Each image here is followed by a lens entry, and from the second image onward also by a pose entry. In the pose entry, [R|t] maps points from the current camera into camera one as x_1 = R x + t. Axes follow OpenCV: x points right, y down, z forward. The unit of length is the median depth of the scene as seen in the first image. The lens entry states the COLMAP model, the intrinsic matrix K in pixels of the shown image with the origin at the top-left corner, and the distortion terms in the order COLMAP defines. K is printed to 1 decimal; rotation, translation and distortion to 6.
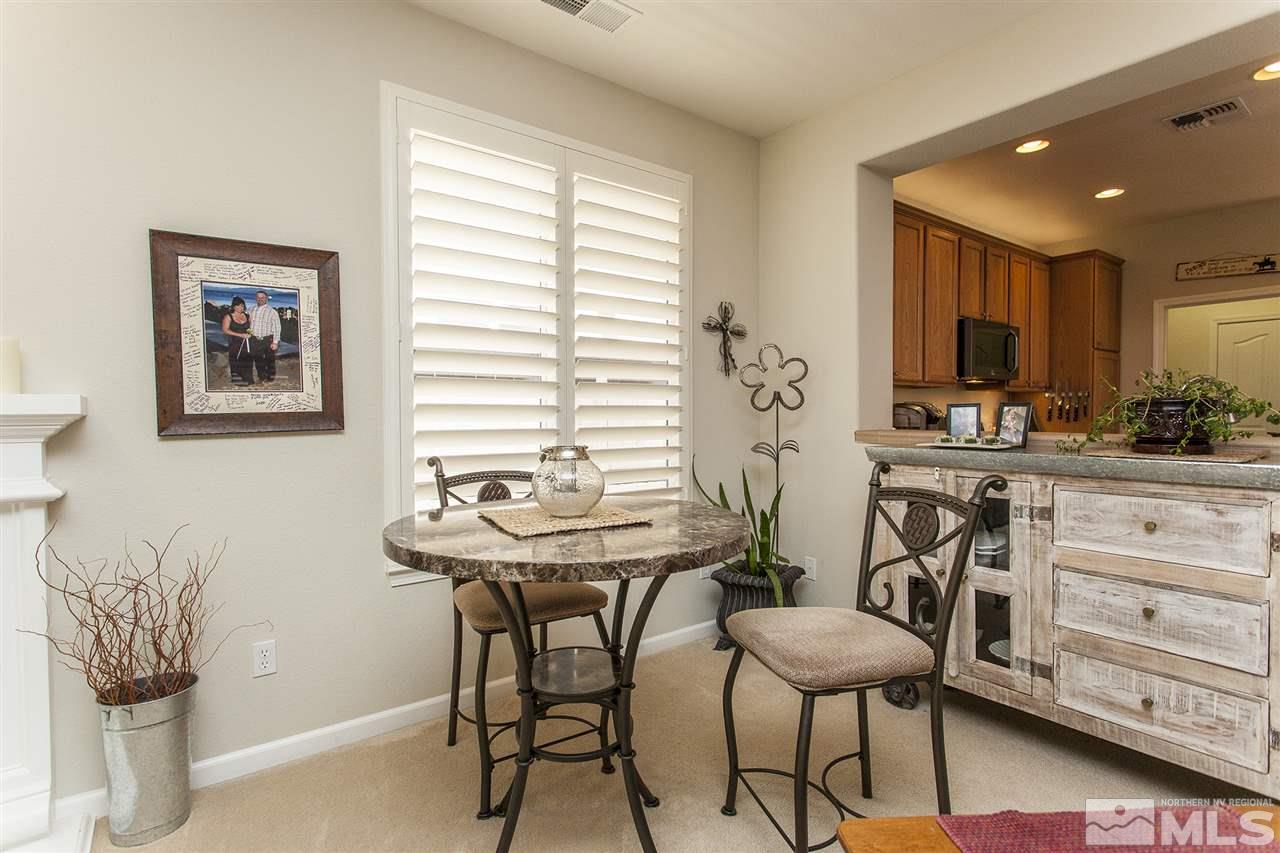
lens RADIAL K [[628.3, 0, 633.3], [0, 628.3, 427.1], [0, 0, 1]] dist [0.005155, 0.000381]
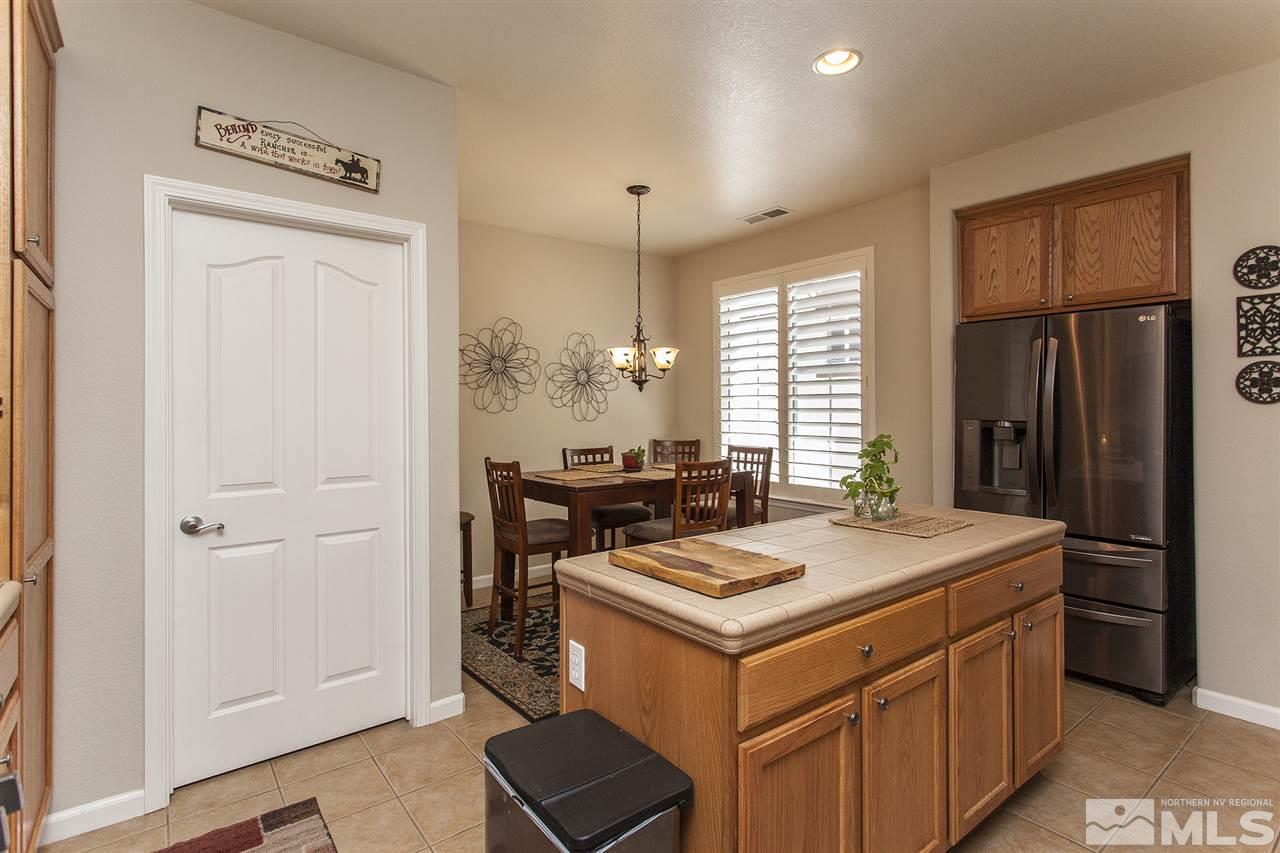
lens RADIAL K [[628.3, 0, 635.3], [0, 628.3, 403.2], [0, 0, 1]] dist [0.005155, 0.000381]
pose [[-0.014418, 0.012521, 0.999818, 0.934539], [0.025879, 0.999591, -0.012145, -0.093998], [-0.999561, 0.025699, -0.014736, 1.551755]]
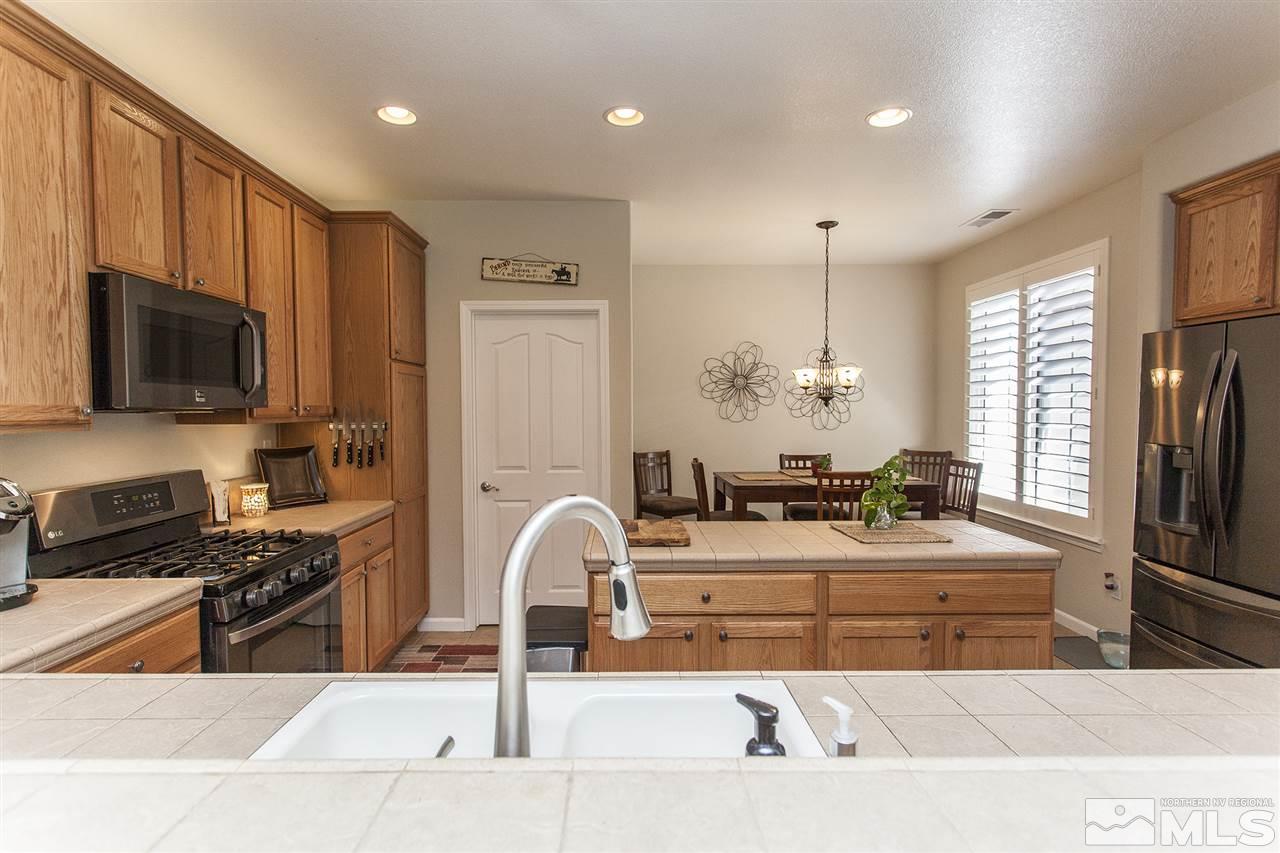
lens RADIAL K [[628.3, 0, 619.9], [0, 628.3, 431.5], [0, 0, 1]] dist [0.005155, 0.000381]
pose [[0.603768, -0.028352, 0.796656, 0.728957], [0.017713, 0.999598, 0.022151, -0.124151], [-0.796963, 0.000737, 0.604028, 0.849751]]
